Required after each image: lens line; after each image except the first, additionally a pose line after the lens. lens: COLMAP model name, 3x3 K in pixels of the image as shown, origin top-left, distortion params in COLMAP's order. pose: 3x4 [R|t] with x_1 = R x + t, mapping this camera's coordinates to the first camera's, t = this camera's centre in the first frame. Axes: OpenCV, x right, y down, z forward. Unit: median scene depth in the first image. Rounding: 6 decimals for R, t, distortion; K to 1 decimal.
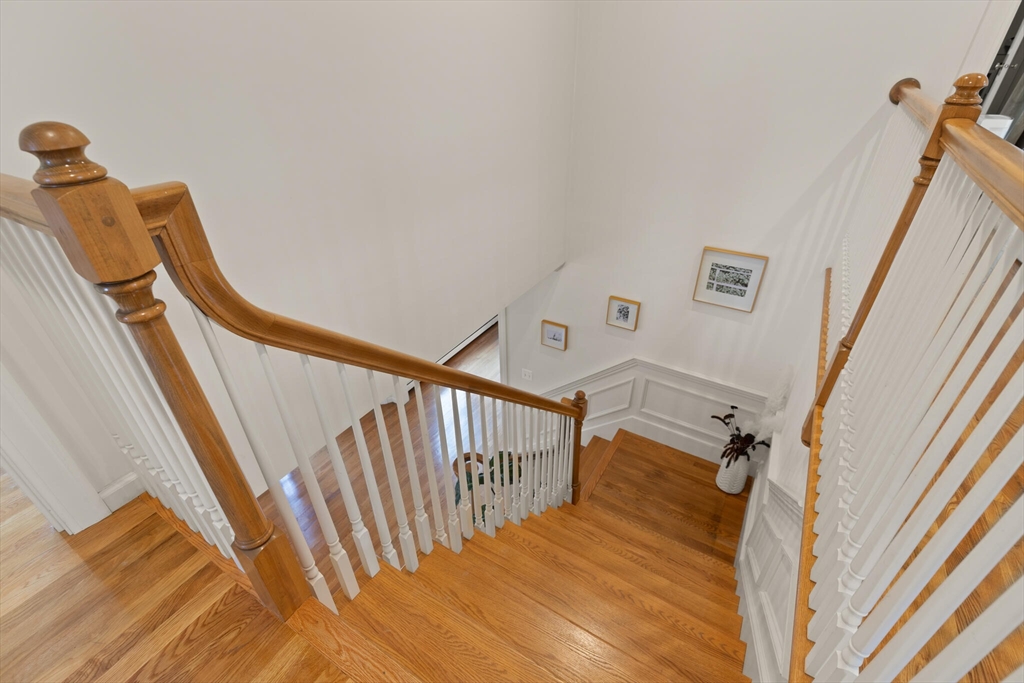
lens RADIAL K [[466.6, 0, 509.2], [0, 466.6, 343.9], [0, 0, 1]] dist [0.003168, -0.000378]
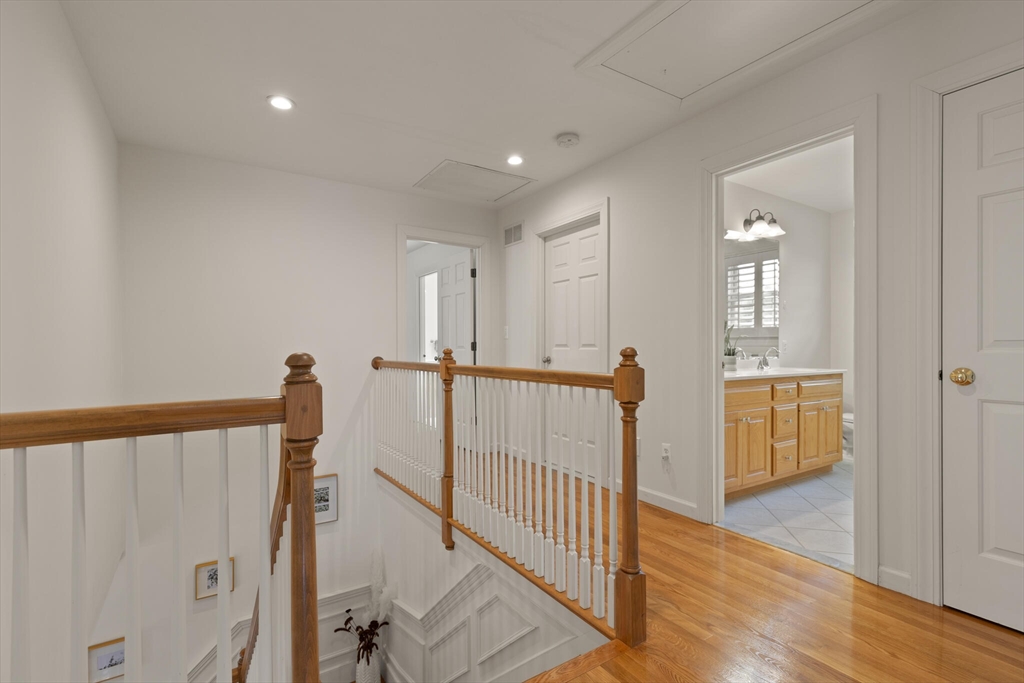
lens RADIAL K [[466.6, 0, 509.2], [0, 466.6, 343.9], [0, 0, 1]] dist [0.003168, -0.000378]
pose [[0.434714, 0.010355, 0.900509, -0.406290], [0.482025, 0.841966, -0.242375, 0.059239], [-0.760708, 0.539432, 0.361023, -0.053886]]
